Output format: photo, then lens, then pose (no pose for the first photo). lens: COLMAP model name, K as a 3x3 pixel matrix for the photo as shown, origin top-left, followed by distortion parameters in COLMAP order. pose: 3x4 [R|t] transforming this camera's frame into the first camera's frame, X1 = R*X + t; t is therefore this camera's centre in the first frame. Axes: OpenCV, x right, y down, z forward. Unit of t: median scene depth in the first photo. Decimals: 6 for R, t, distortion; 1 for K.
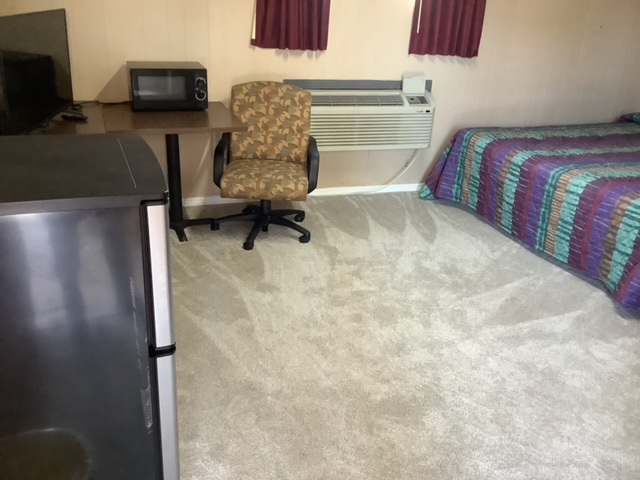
lens RADIAL K [[575.1, 0, 320.0], [0, 575.1, 240.0], [0, 0, 1]] dist [0.093399, -0.195366]
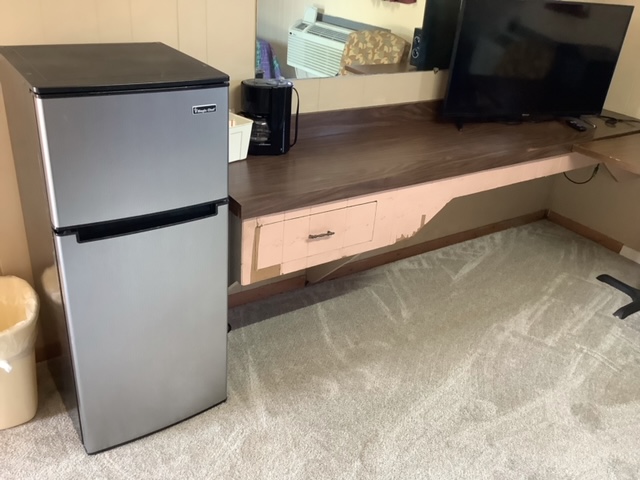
lens RADIAL K [[575.1, 0, 320.0], [0, 575.1, 240.0], [0, 0, 1]] dist [0.093399, -0.195366]
pose [[0.226624, 0.412039, -0.882534, 0.307268], [-0.449091, 0.848245, 0.280709, -0.122120], [0.864268, 0.332722, 0.377275, 0.346784]]
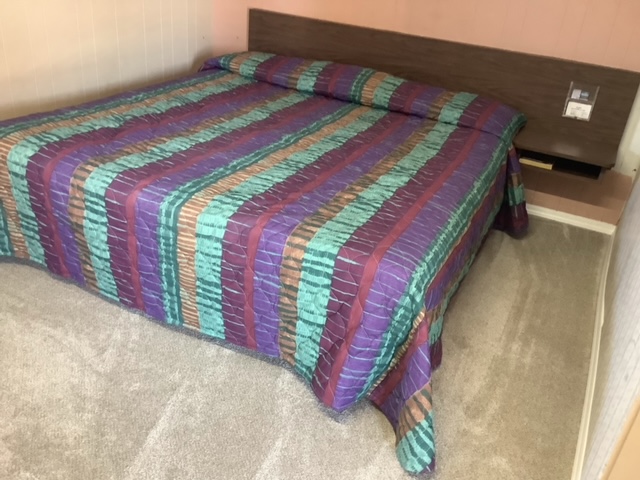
lens RADIAL K [[575.1, 0, 320.0], [0, 575.1, 240.0], [0, 0, 1]] dist [0.093399, -0.195366]
pose [[0.744729, -0.299452, 0.596412, 0.157958], [0.216281, 0.953743, 0.208798, -0.164534], [-0.631349, -0.026505, 0.775046, 0.442539]]
